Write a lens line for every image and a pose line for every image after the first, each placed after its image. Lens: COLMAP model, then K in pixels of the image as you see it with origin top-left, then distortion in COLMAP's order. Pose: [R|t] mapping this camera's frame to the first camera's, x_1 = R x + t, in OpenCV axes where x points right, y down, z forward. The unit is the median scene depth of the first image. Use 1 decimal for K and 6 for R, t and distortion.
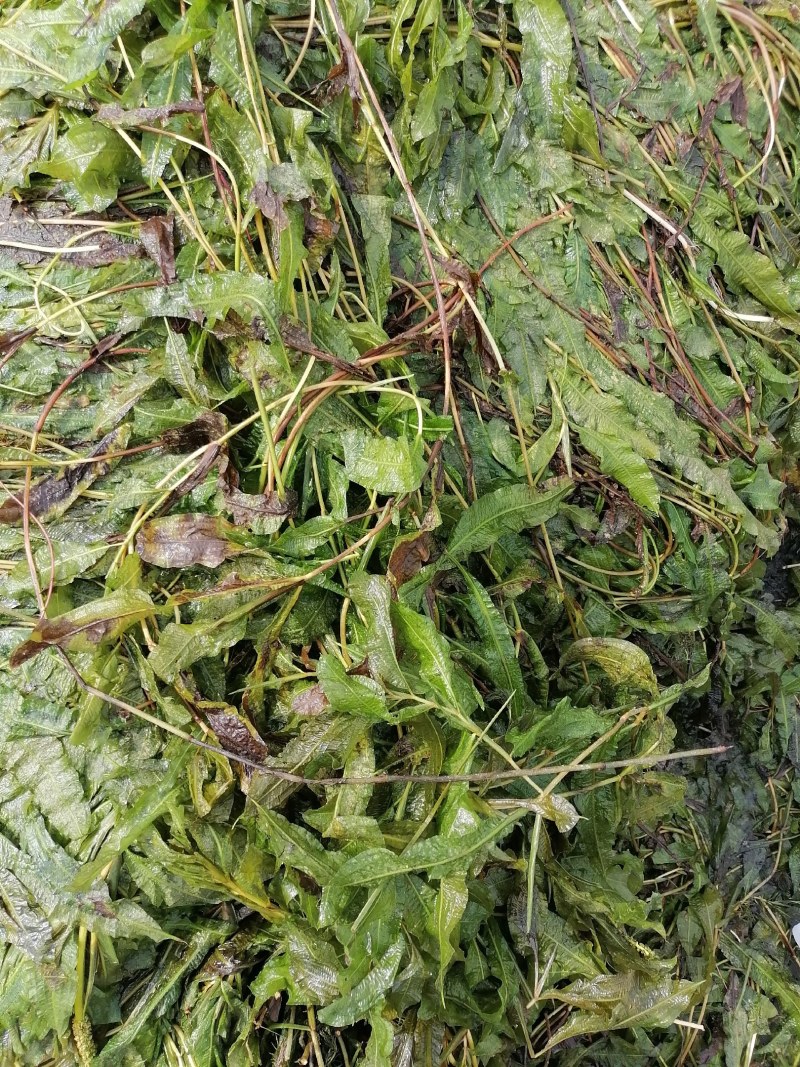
lens RADIAL K [[823.6, 0, 402.7], [0, 823.6, 530.9], [0, 0, 1]] dist [0.021401, -0.008672]
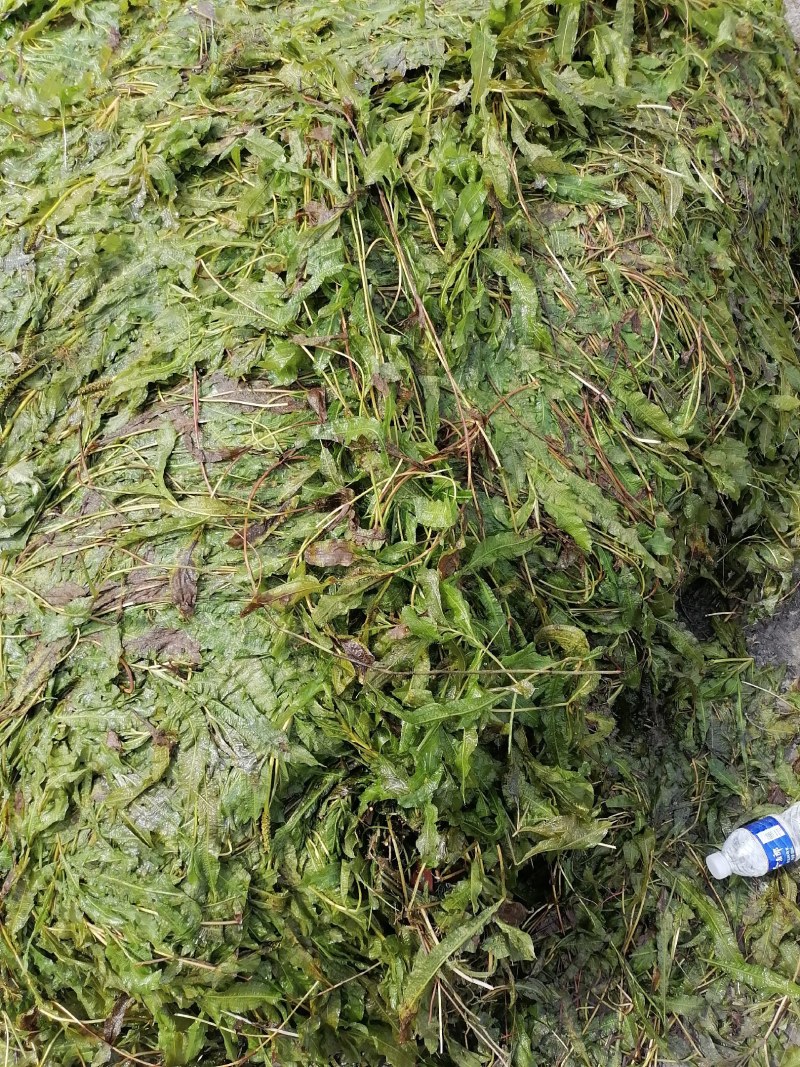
lens RADIAL K [[543.9, 0, 398.5], [0, 543.9, 537.4], [0, 0, 1]] dist [0.004896, 0.000534]
pose [[0.997231, 0.013827, -0.073071, -0.012547], [-0.019558, 0.996737, -0.078318, 0.056278], [0.071750, 0.079530, 0.994247, -0.201908]]
